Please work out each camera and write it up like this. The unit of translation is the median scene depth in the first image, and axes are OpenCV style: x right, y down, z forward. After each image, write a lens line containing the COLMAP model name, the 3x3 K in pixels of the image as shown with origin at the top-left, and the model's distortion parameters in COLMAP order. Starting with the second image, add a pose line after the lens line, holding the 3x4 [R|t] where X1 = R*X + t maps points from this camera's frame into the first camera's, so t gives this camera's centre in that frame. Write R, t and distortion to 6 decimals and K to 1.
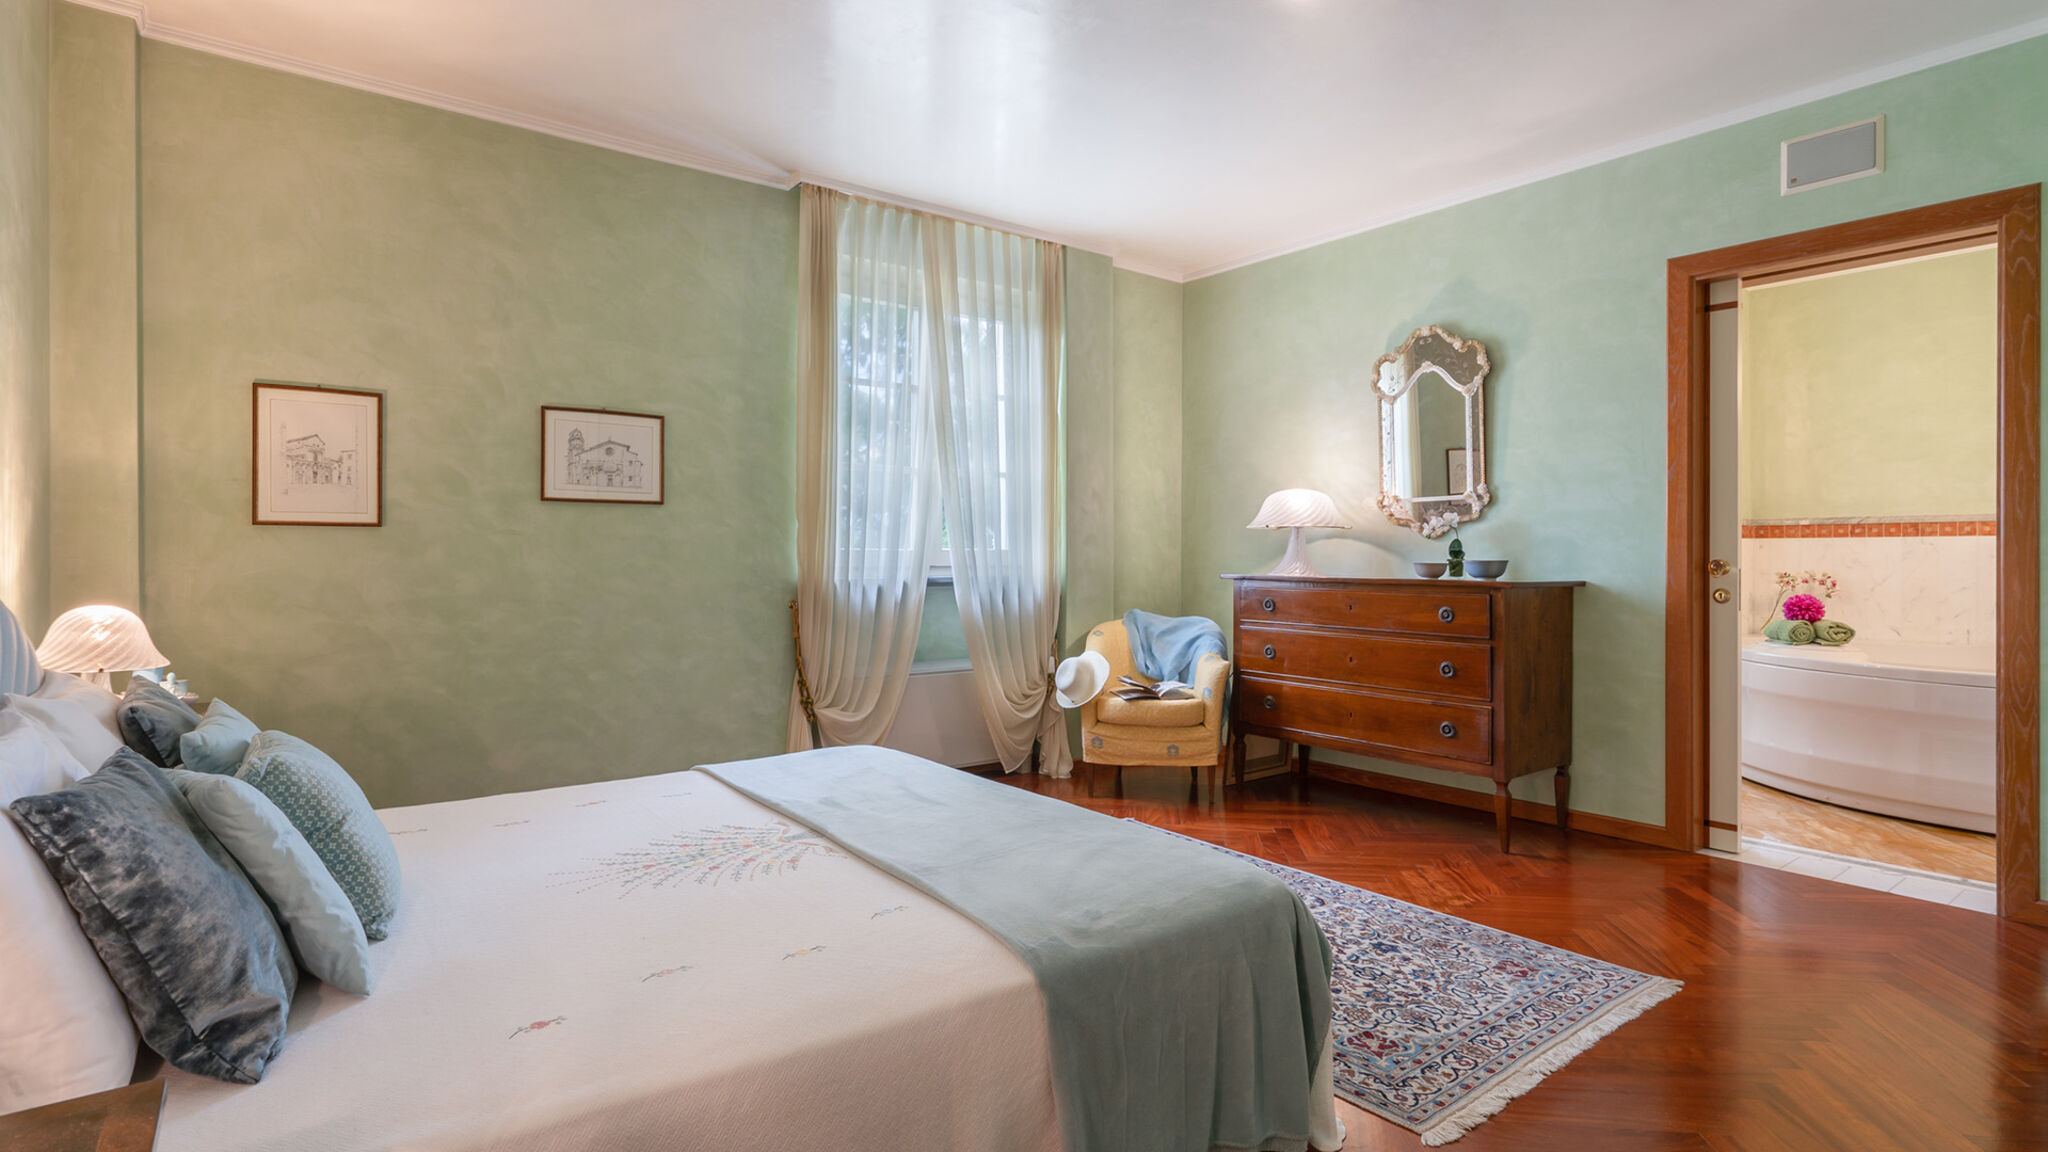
lens RADIAL K [[1009.4, 0, 1031.5], [0, 1009.4, 567.3], [0, 0, 1]] dist [-0.001874, 0.000889]
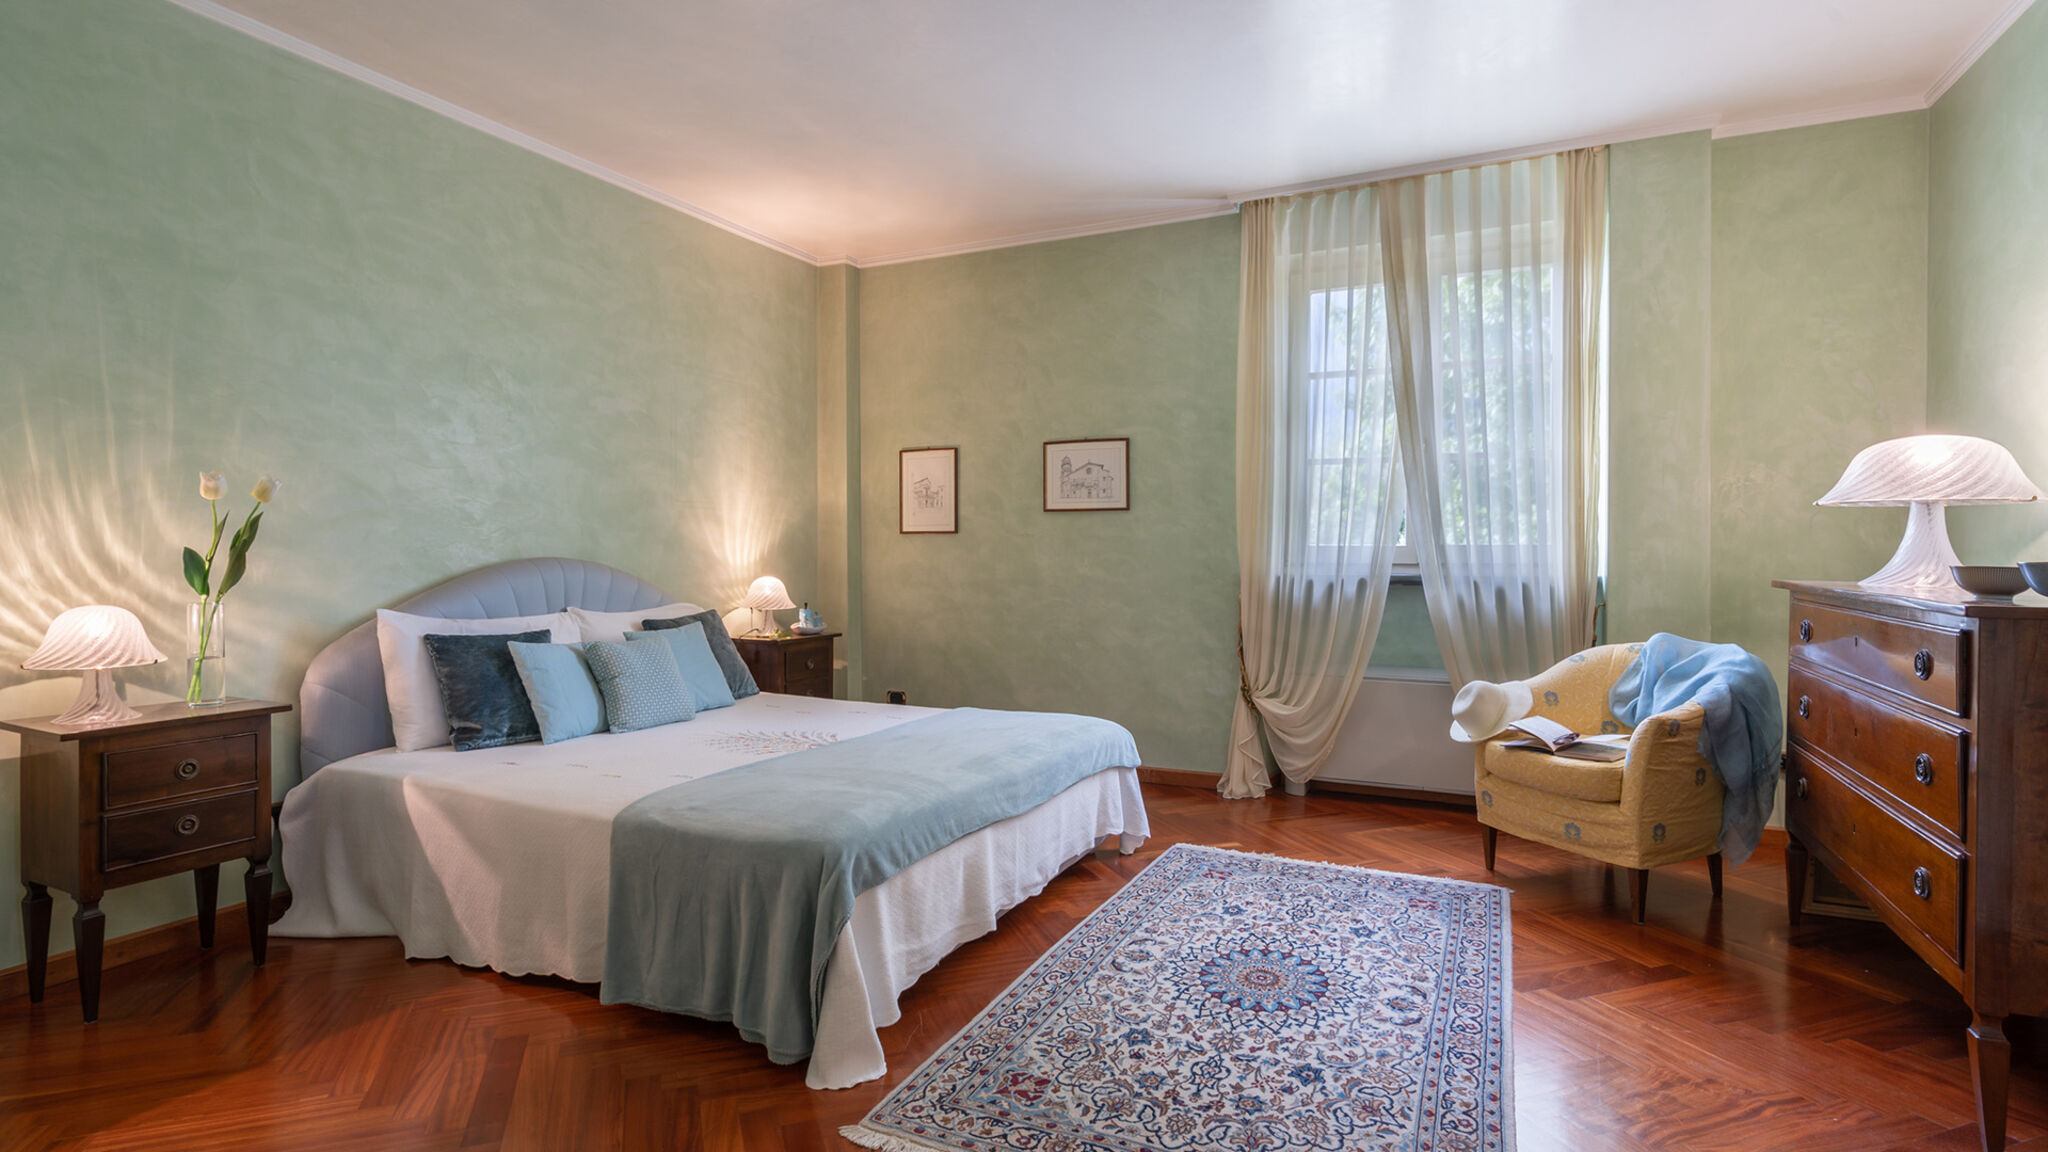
lens RADIAL K [[1009.4, 0, 1027.6], [0, 1009.4, 563.7], [0, 0, 1]] dist [-0.001874, 0.000889]
pose [[0.441687, 0.010265, -0.897110, 0.727454], [-0.009840, 0.999930, 0.006596, -0.004393], [0.897115, 0.005914, 0.441757, 0.376119]]
